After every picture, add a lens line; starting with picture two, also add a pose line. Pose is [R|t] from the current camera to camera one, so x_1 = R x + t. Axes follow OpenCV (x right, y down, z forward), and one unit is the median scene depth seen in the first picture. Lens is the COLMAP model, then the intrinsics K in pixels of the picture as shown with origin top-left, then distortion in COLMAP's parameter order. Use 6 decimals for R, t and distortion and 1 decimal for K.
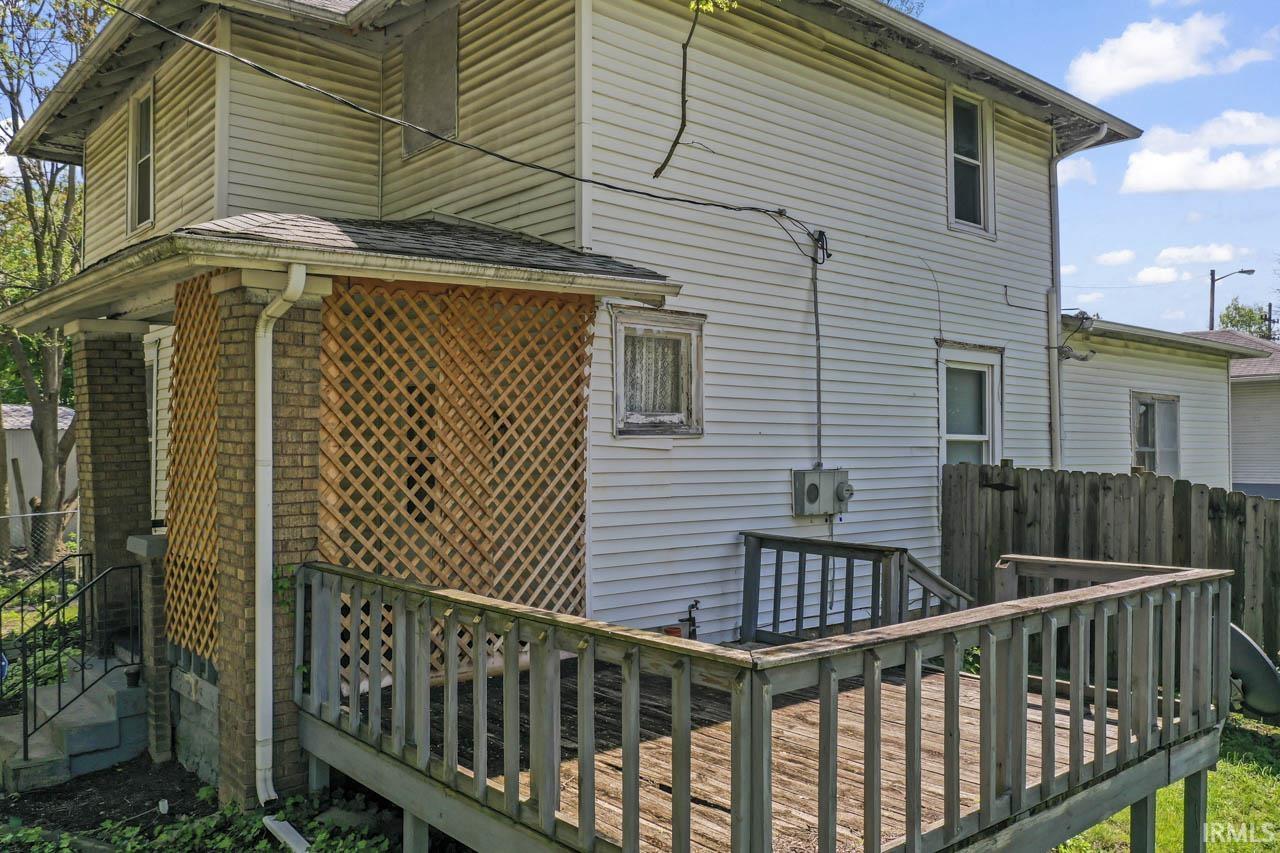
lens RADIAL K [[1003.2, 0, 640.0], [0, 1003.2, 426.5], [0, 0, 1]] dist [0.008074, 0.000089]
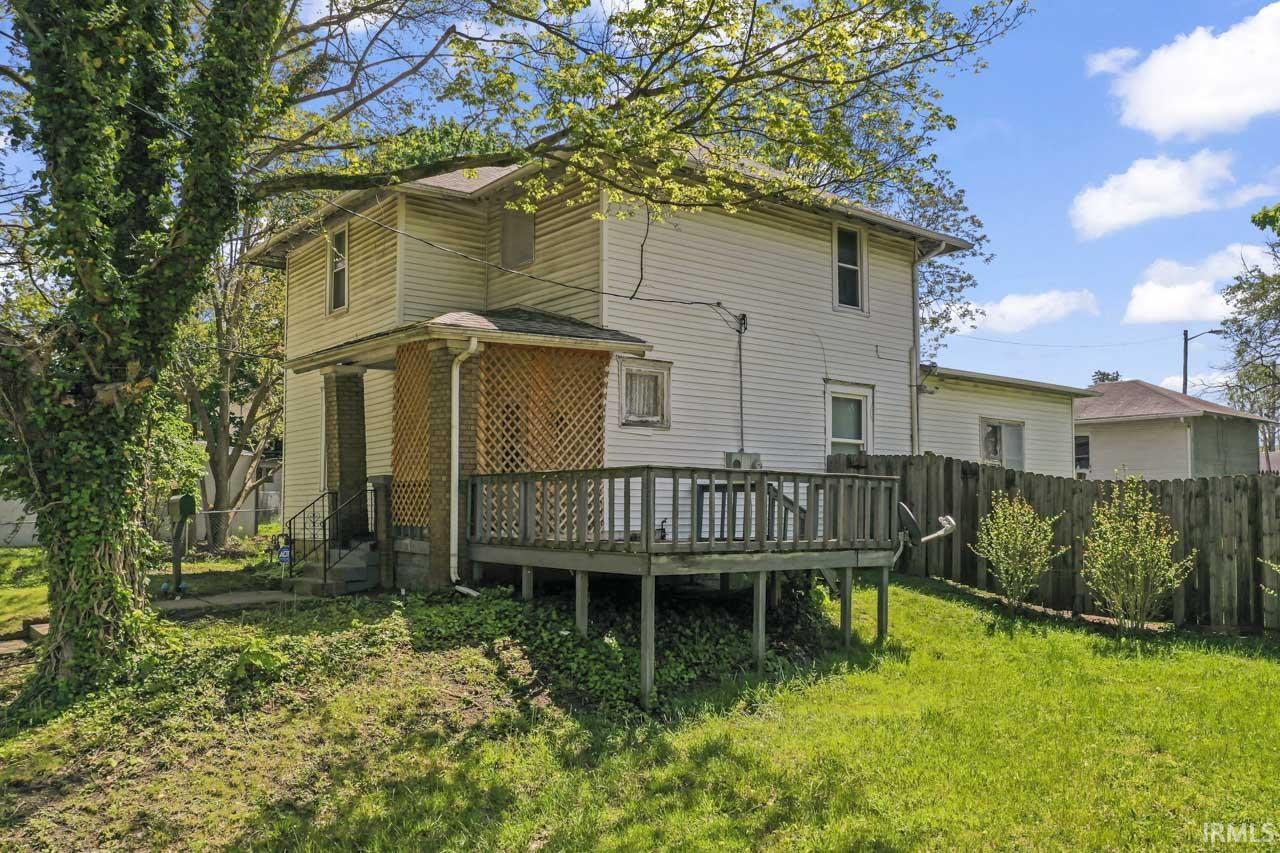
lens RADIAL K [[1039.5, 0, 646.4], [0, 1039.5, 486.3], [0, 0, 1]] dist [0.008621, 0.003873]
pose [[0.999329, 0.002670, -0.036541, 0.094943], [-0.002854, 0.999984, -0.004984, 0.130766], [0.036527, 0.005084, 0.999320, -0.936823]]
